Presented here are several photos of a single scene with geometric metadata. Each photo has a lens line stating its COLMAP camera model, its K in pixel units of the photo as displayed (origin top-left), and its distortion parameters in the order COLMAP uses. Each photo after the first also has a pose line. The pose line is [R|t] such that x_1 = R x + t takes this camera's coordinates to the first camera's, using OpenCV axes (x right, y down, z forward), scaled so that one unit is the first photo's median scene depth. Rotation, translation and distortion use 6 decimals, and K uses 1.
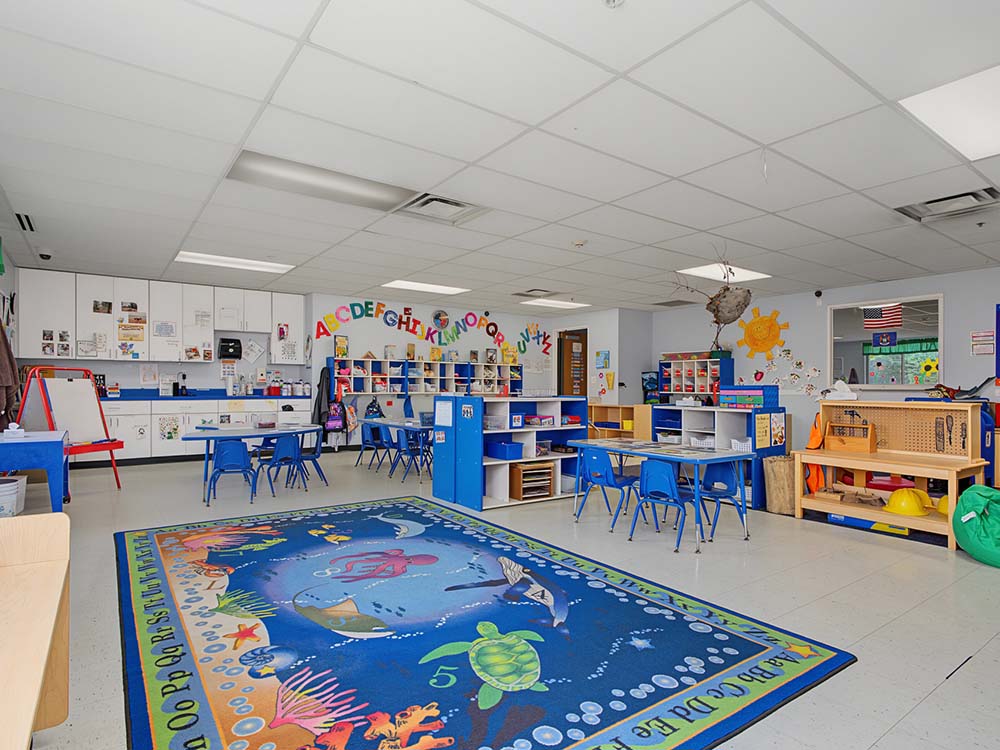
lens RADIAL K [[544.6, 0, 503.1], [0, 544.6, 381.3], [0, 0, 1]] dist [0.003084, 0.001296]
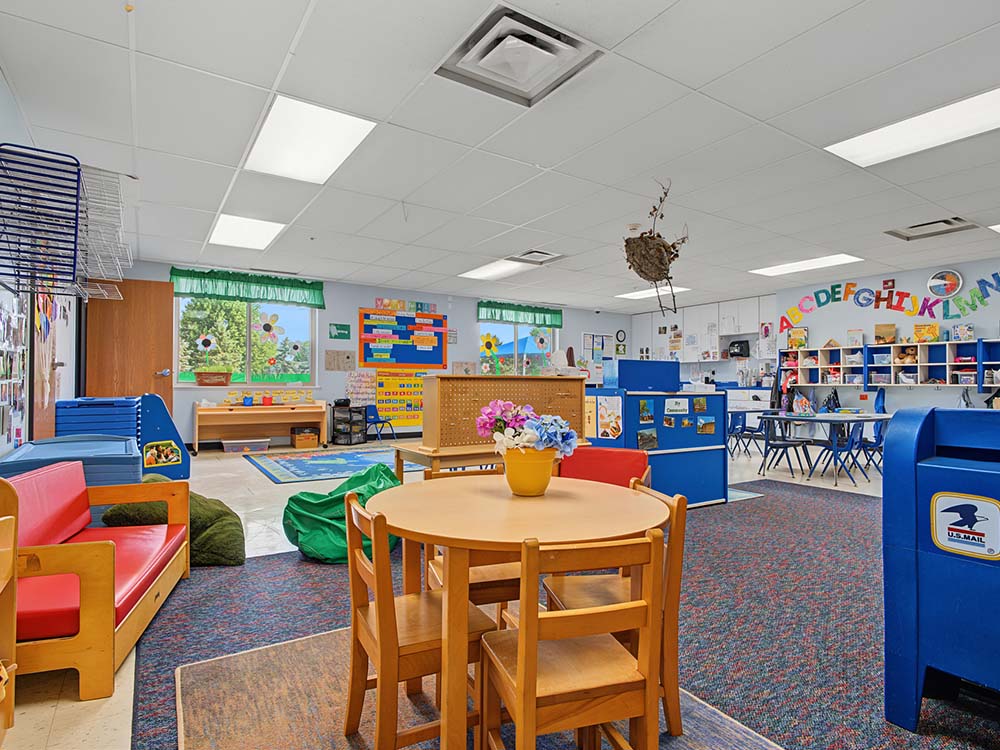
lens RADIAL K [[544.6, 0, 501.2], [0, 544.6, 377.2], [0, 0, 1]] dist [0.003084, 0.001296]
pose [[-0.063612, -0.021116, -0.997751, 0.700314], [0.002787, 0.999768, -0.021337, 0.026659], [0.997971, -0.004138, -0.063538, 0.498420]]
